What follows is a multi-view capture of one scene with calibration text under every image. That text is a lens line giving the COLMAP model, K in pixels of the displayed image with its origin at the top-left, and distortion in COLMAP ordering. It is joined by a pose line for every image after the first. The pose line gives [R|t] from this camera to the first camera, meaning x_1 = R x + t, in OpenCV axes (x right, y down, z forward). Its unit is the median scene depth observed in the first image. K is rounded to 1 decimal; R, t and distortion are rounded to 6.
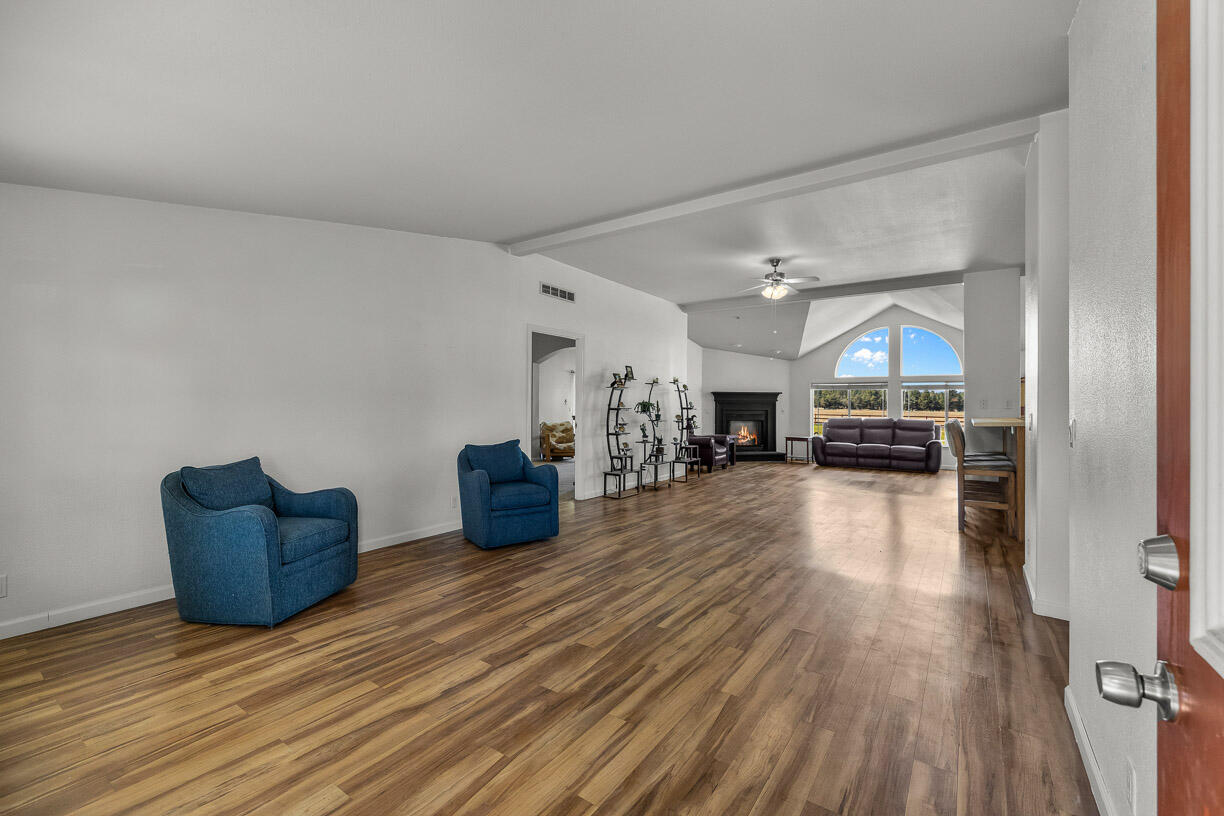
lens RADIAL K [[515.1, 0, 612.0], [0, 515.1, 408.0], [0, 0, 1]] dist [-0.000531, -0.000151]
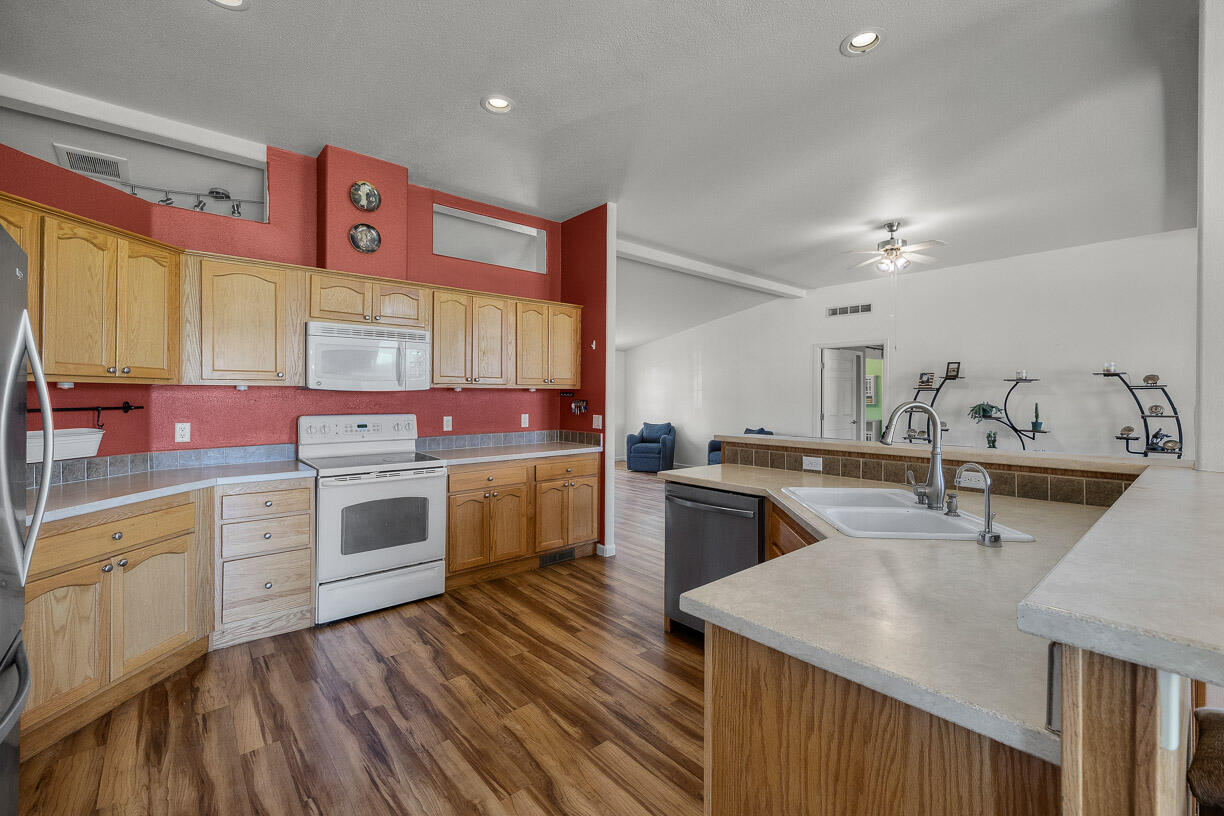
lens RADIAL K [[499.0, 0, 630.2], [0, 499.0, 396.2], [0, 0, 1]] dist [-0.002779, -0.000320]
pose [[-0.209988, -0.010271, -0.977650, 0.911815], [-0.014001, 0.999874, -0.007497, -0.011278], [0.977604, 0.012114, -0.210106, 0.626207]]
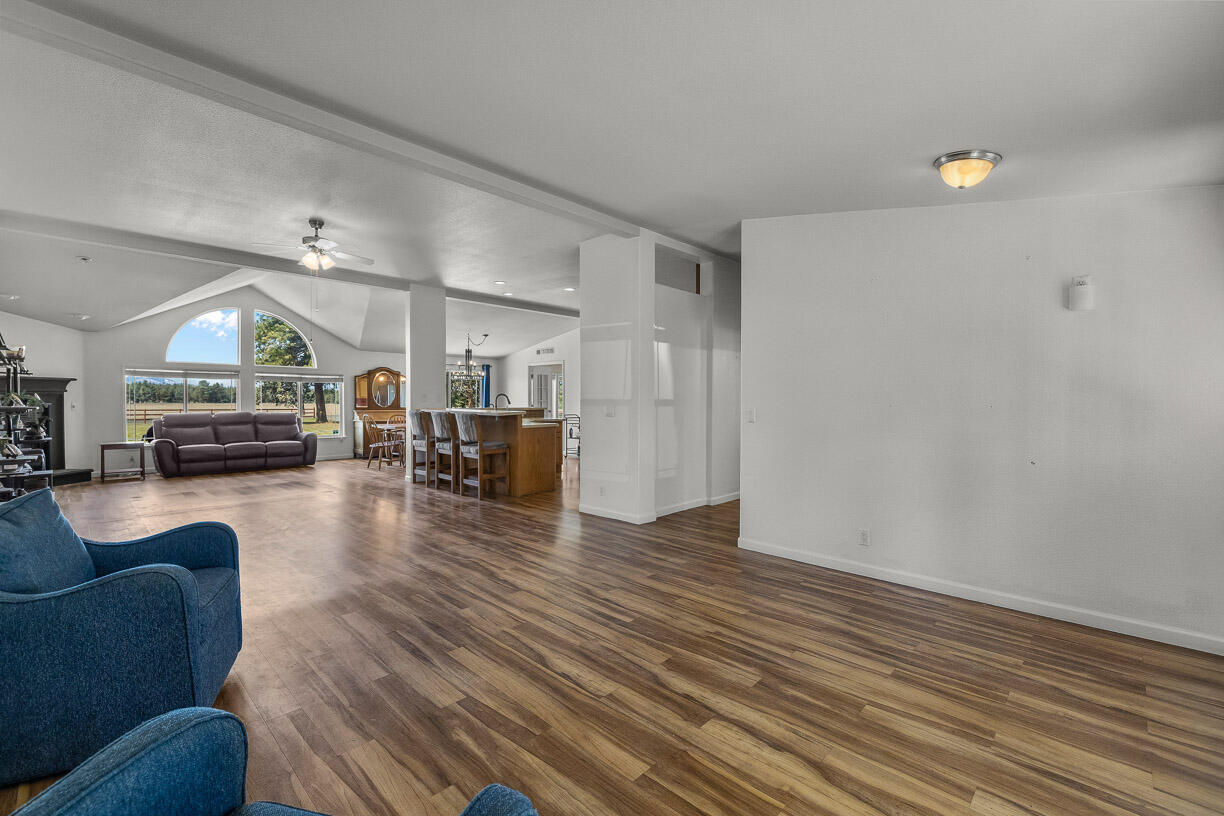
lens RADIAL K [[521.6, 0, 610.5], [0, 521.6, 405.3], [0, 0, 1]] dist [0.000101, -0.000042]
pose [[0.159219, -0.017943, 0.987080, -0.351168], [0.003806, 0.999839, 0.017561, -0.007862], [-0.987236, 0.000961, 0.159262, 0.331929]]
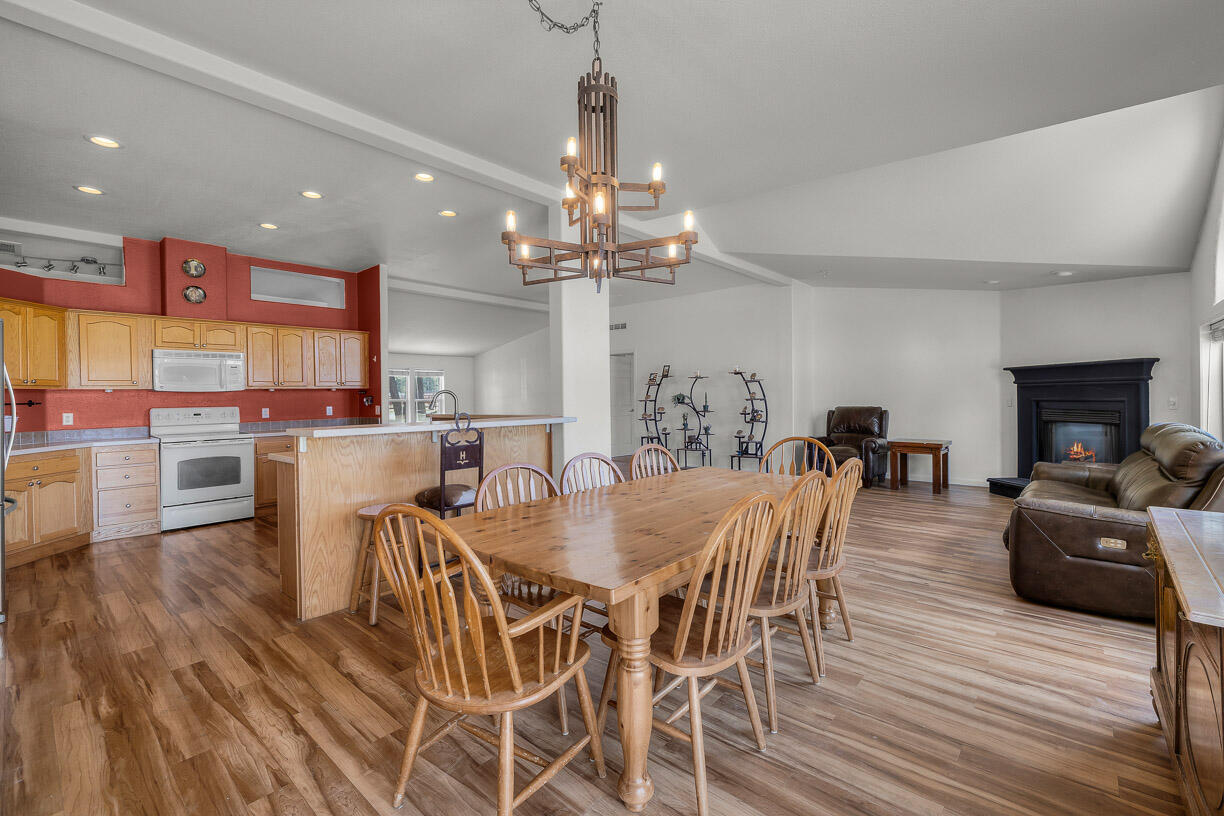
lens RADIAL K [[513.5, 0, 631.7], [0, 513.5, 397.6], [0, 0, 1]] dist [0.000591, 0.000175]
pose [[-0.086104, -0.005565, -0.996271, 1.201336], [0.006808, 0.999958, -0.006174, 0.001355], [0.996263, -0.007314, -0.086062, 0.982167]]
